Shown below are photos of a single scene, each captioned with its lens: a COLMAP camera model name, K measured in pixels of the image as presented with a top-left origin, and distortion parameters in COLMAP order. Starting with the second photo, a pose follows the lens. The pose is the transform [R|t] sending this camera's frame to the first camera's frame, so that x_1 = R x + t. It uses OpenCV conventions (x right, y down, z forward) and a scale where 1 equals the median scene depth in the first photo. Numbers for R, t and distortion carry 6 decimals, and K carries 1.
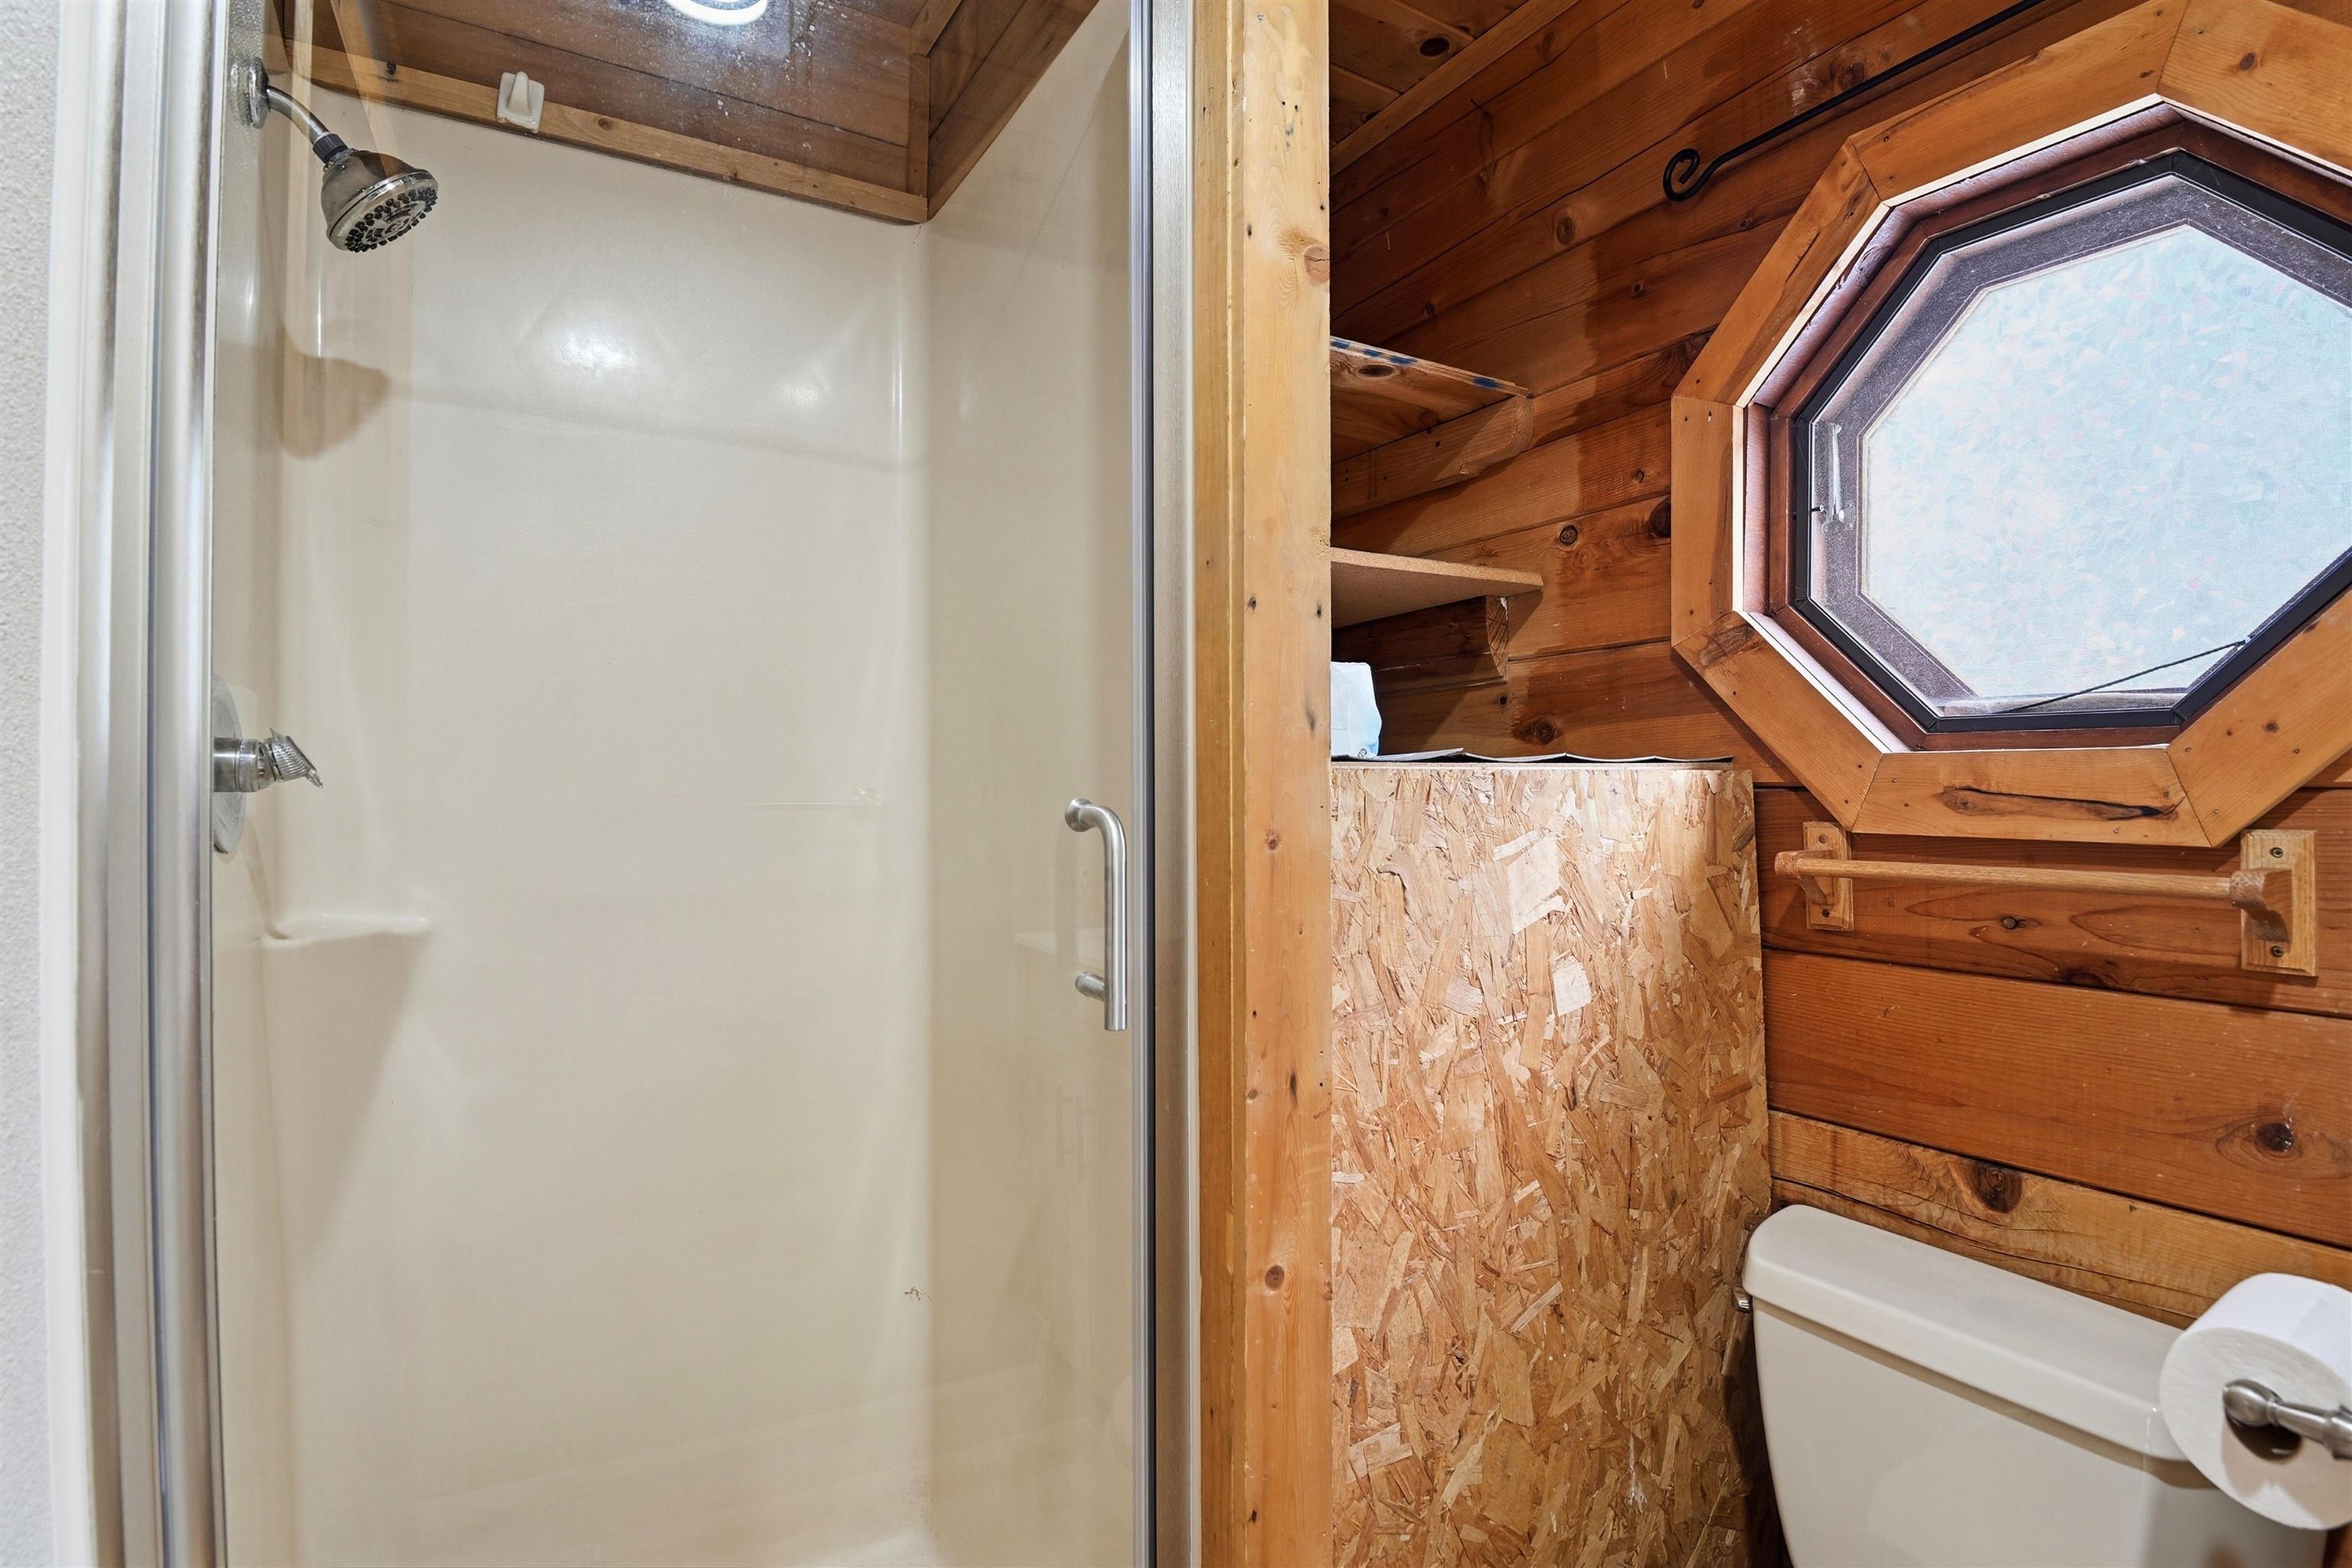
lens RADIAL K [[1153.2, 0, 1192.6], [0, 1153.2, 784.7], [0, 0, 1]] dist [-0.022452, -0.005461]
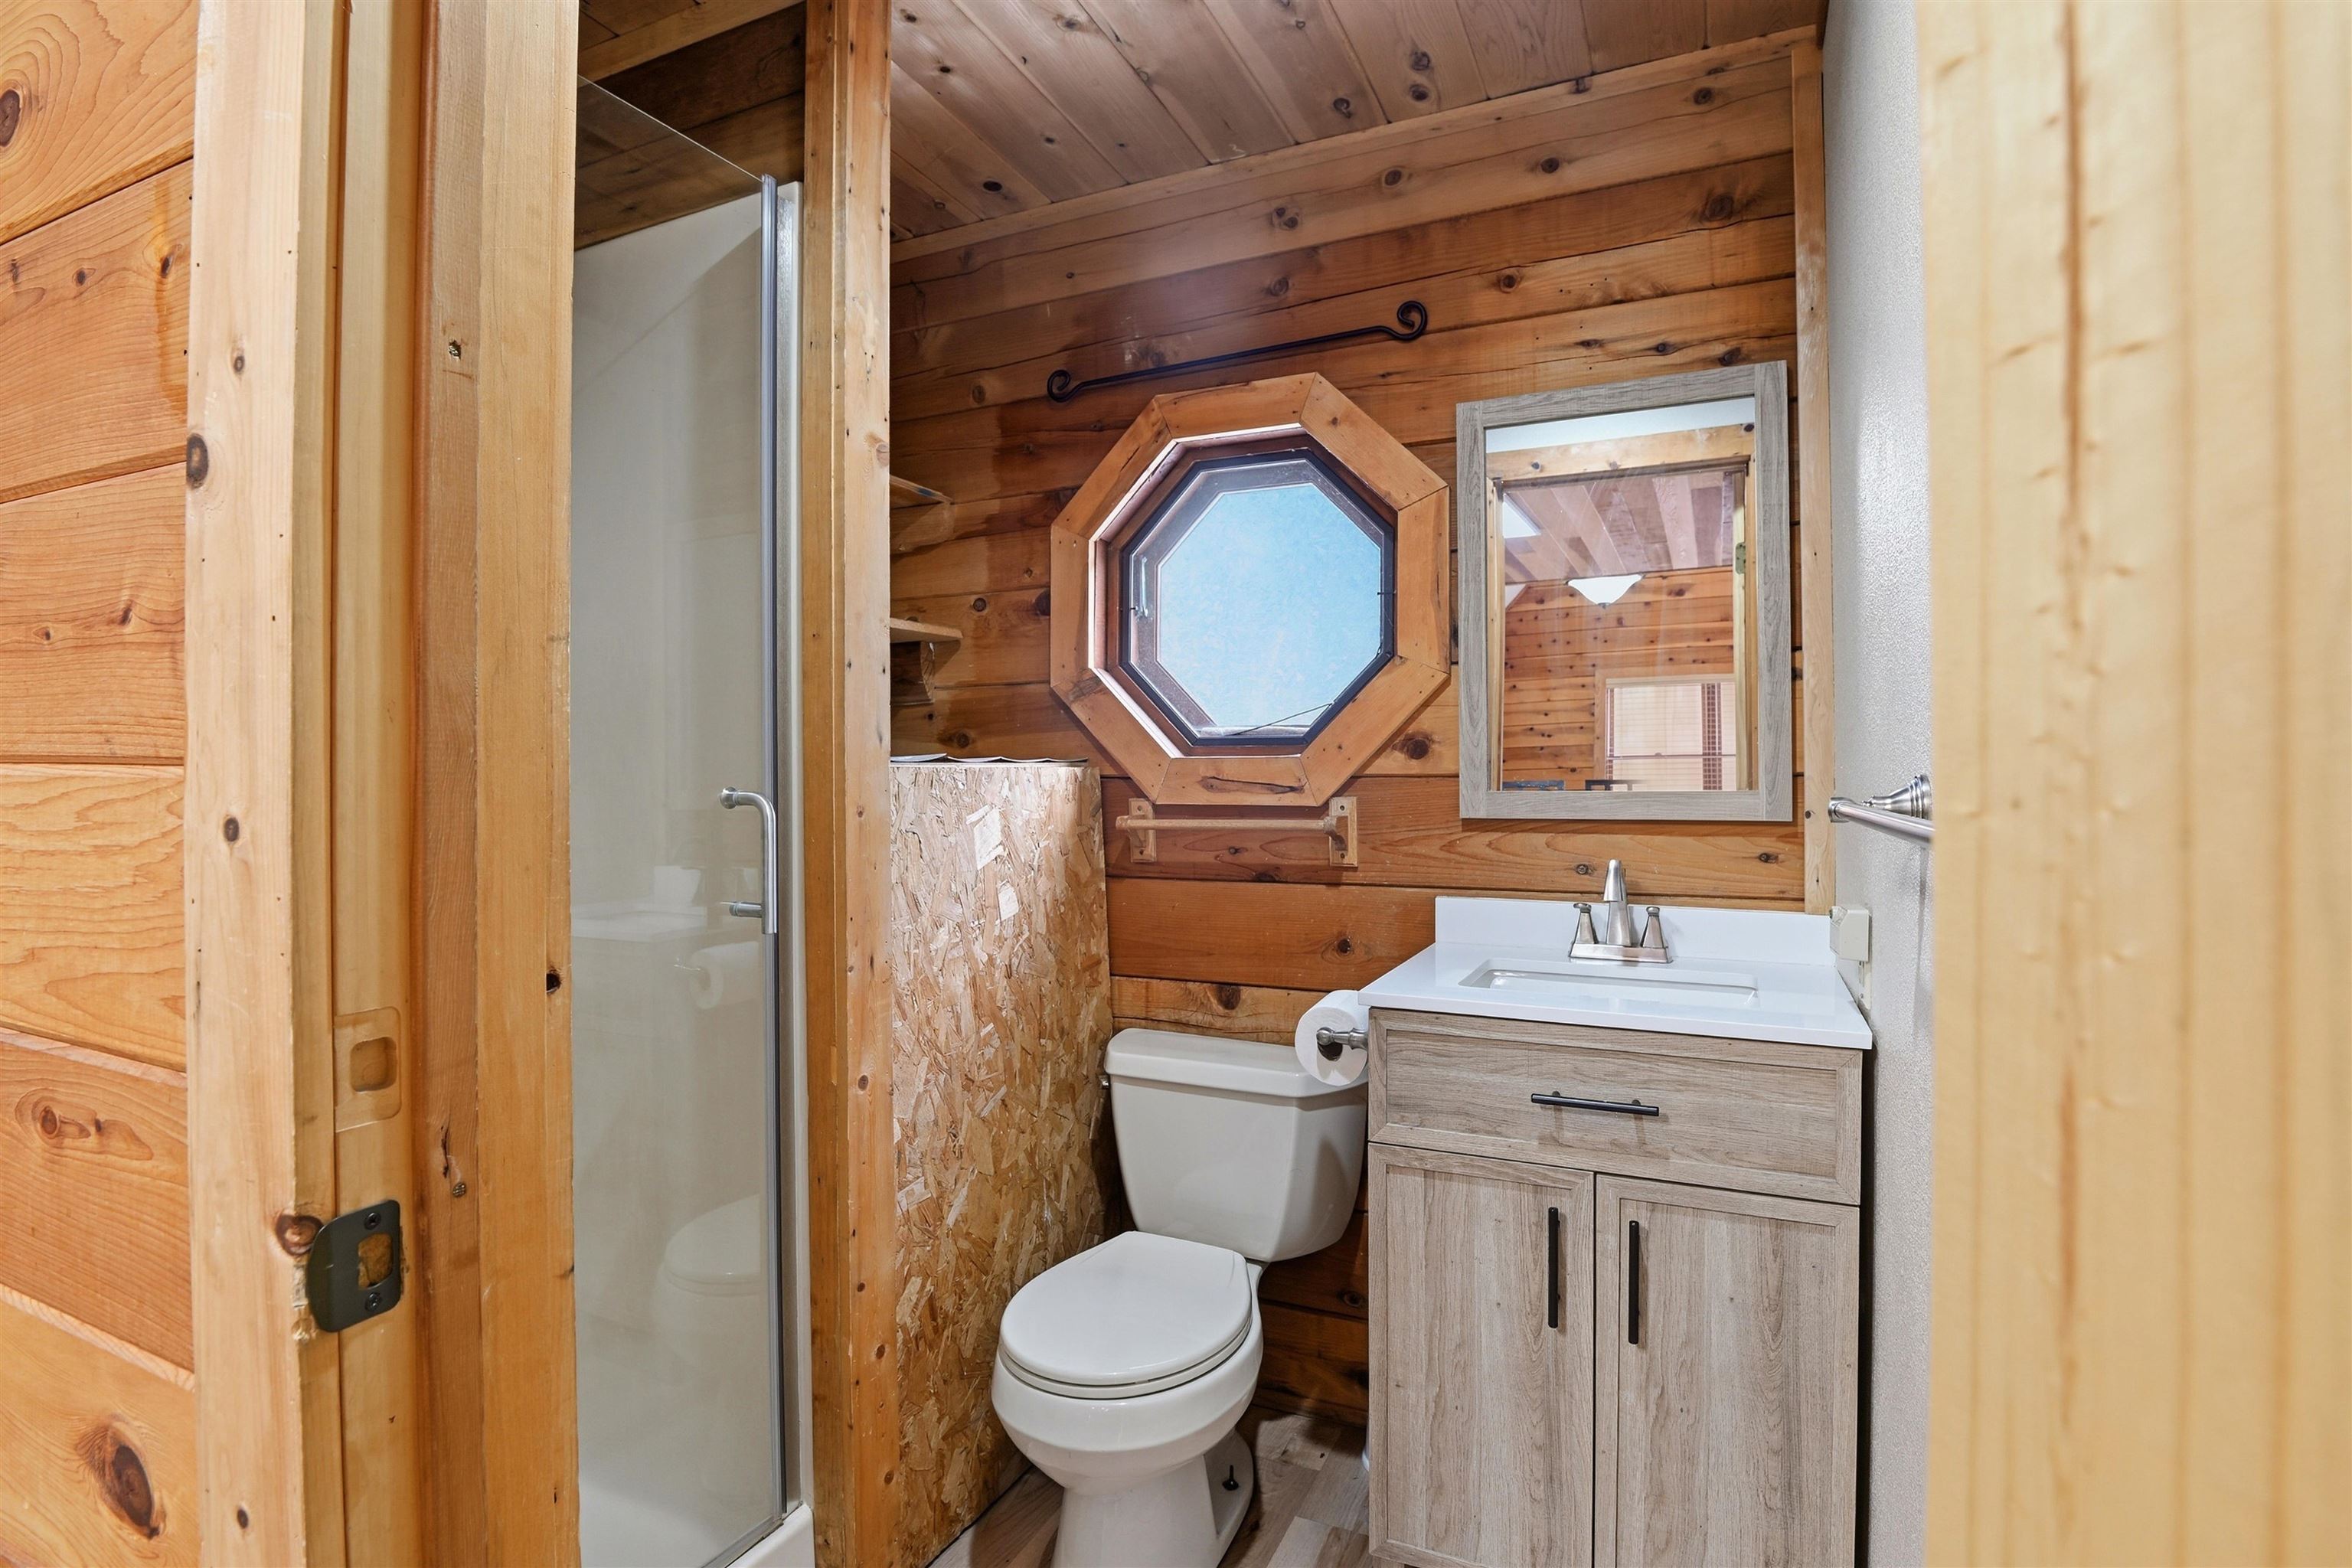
lens RADIAL K [[1153.3, 0, 1184.0], [0, 1153.3, 774.3], [0, 0, 1]] dist [-0.025540, -0.001562]
pose [[0.831362, -0.002524, 0.555726, -0.346535], [0.003768, 0.999992, -0.001095, -0.000353], [-0.555719, 0.003005, 0.831365, -0.457117]]
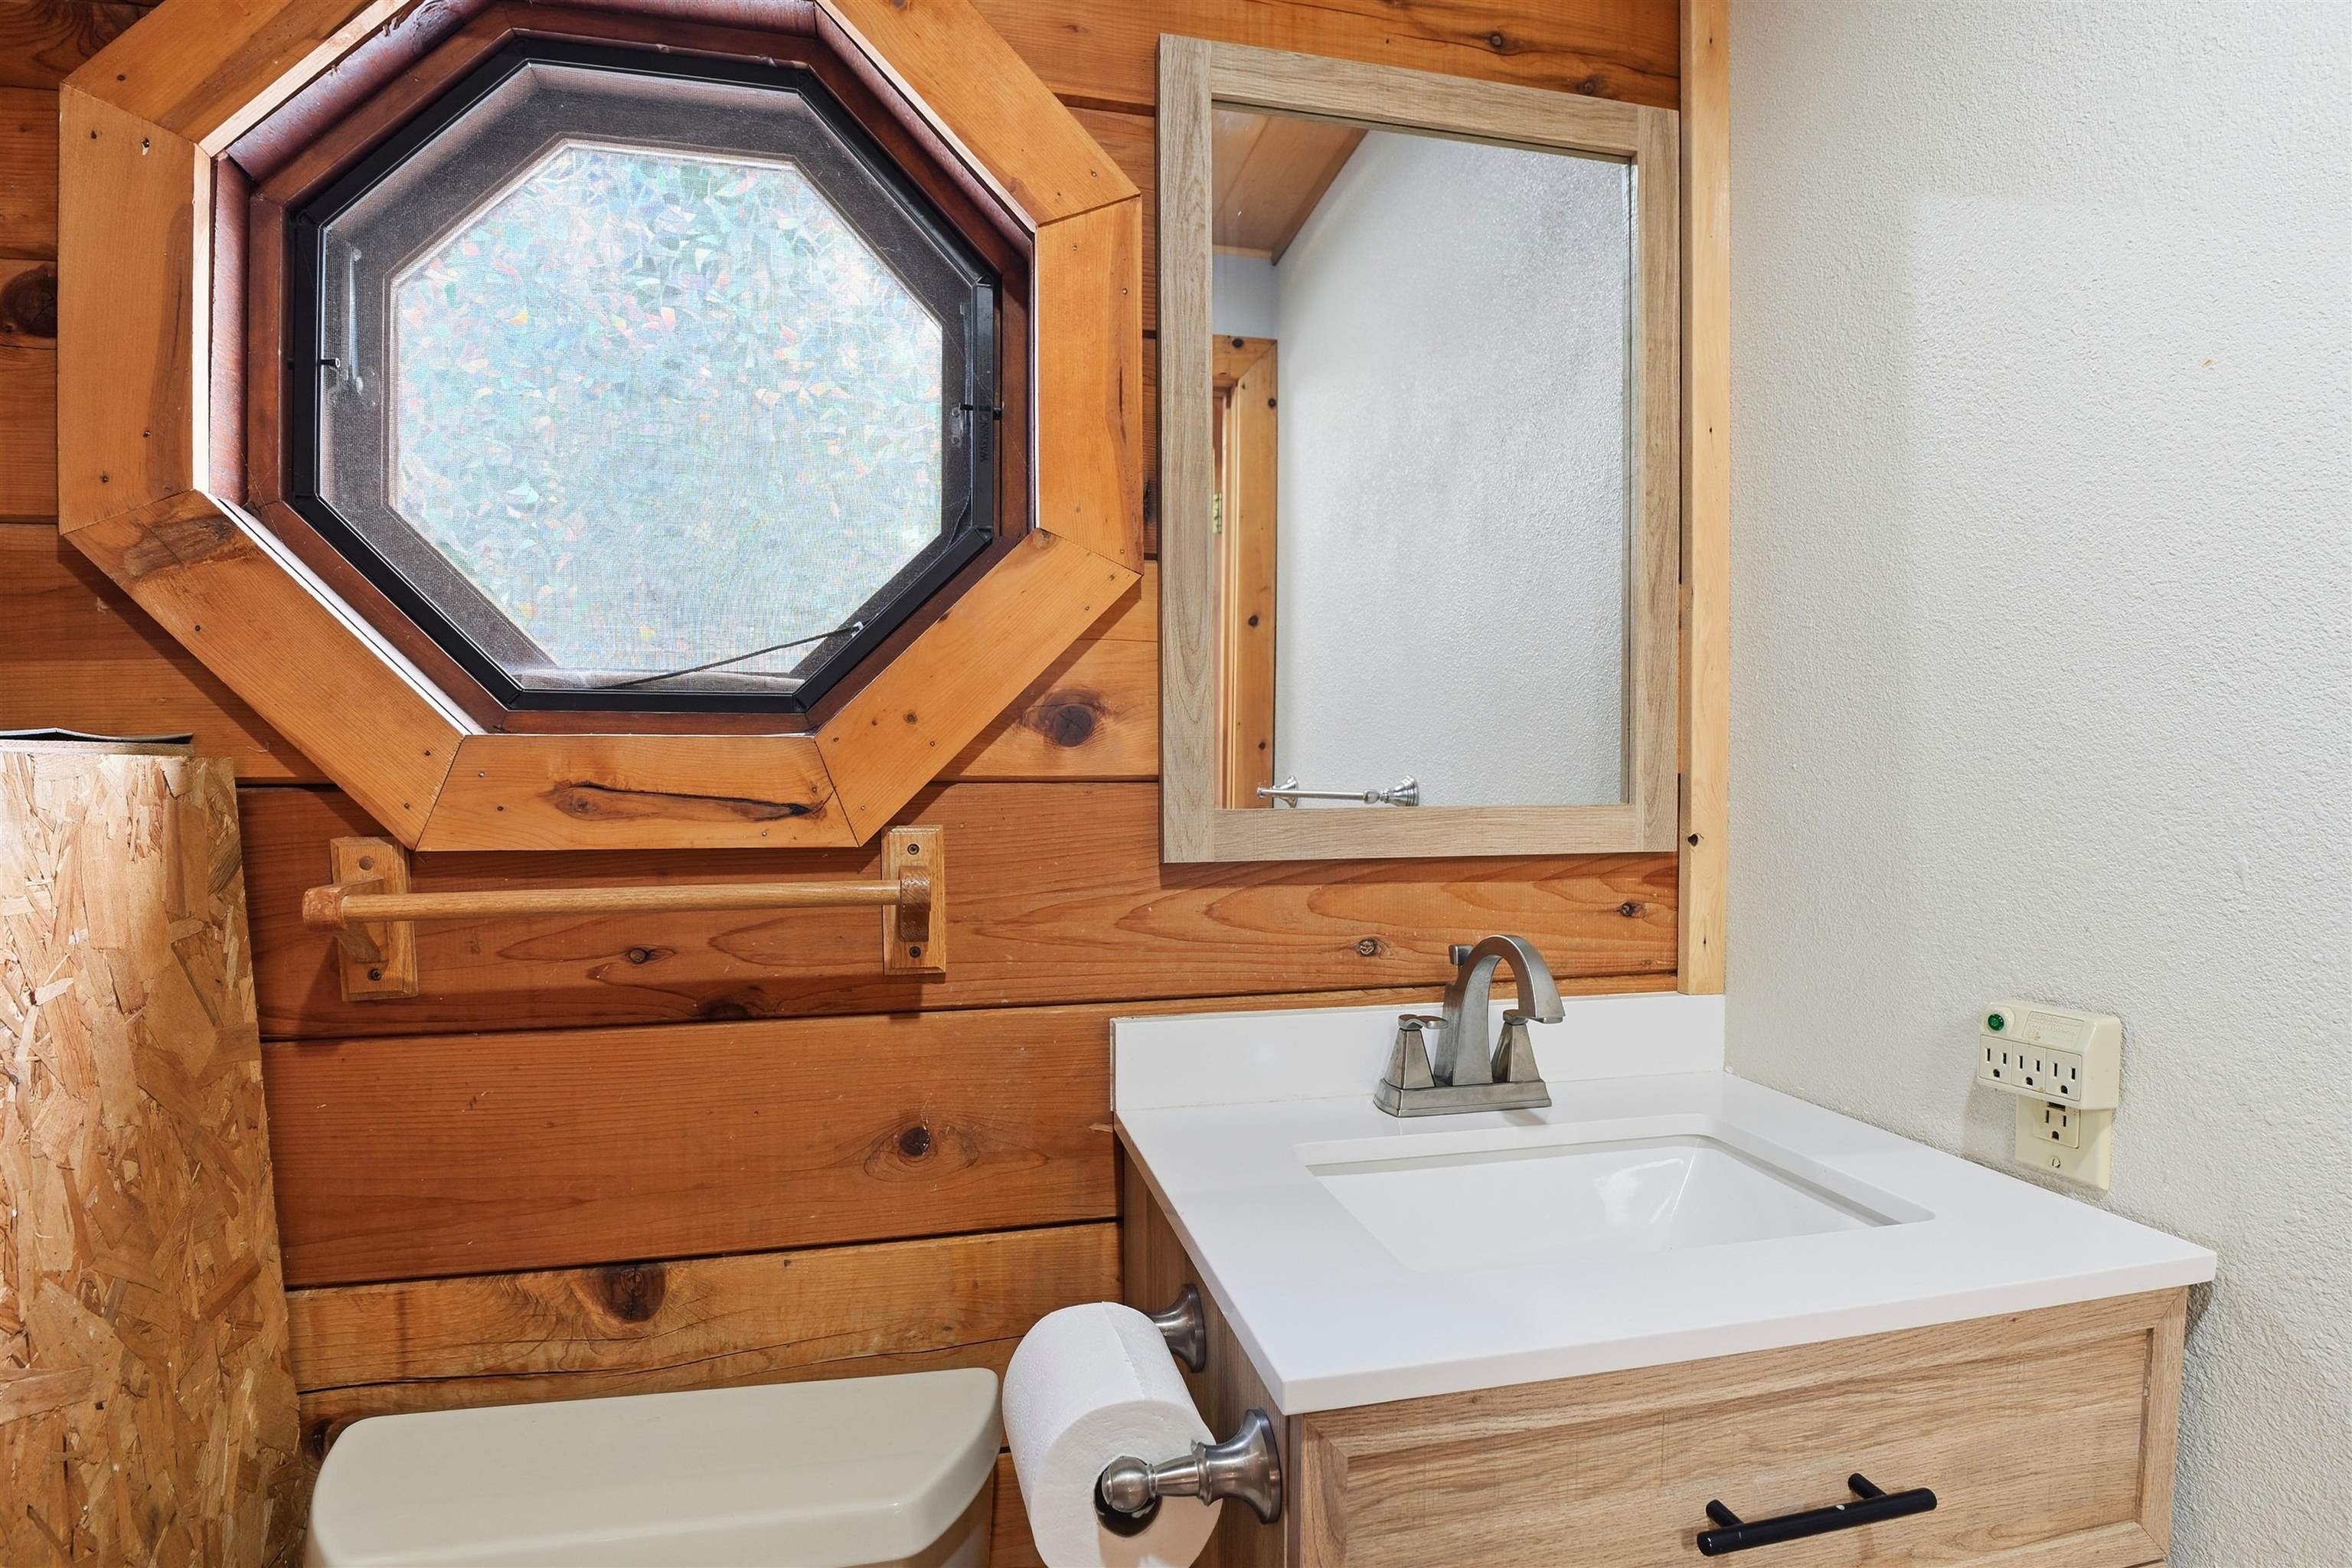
lens RADIAL K [[1190.3, 0, 1182.3], [0, 1190.3, 818.9], [0, 0, 1]] dist [-0.032012, -0.001763]
pose [[0.302749, -0.031860, 0.952538, 0.053367], [0.003688, 0.999473, 0.032257, 0.002138], [-0.953063, -0.006252, 0.302706, 0.360621]]
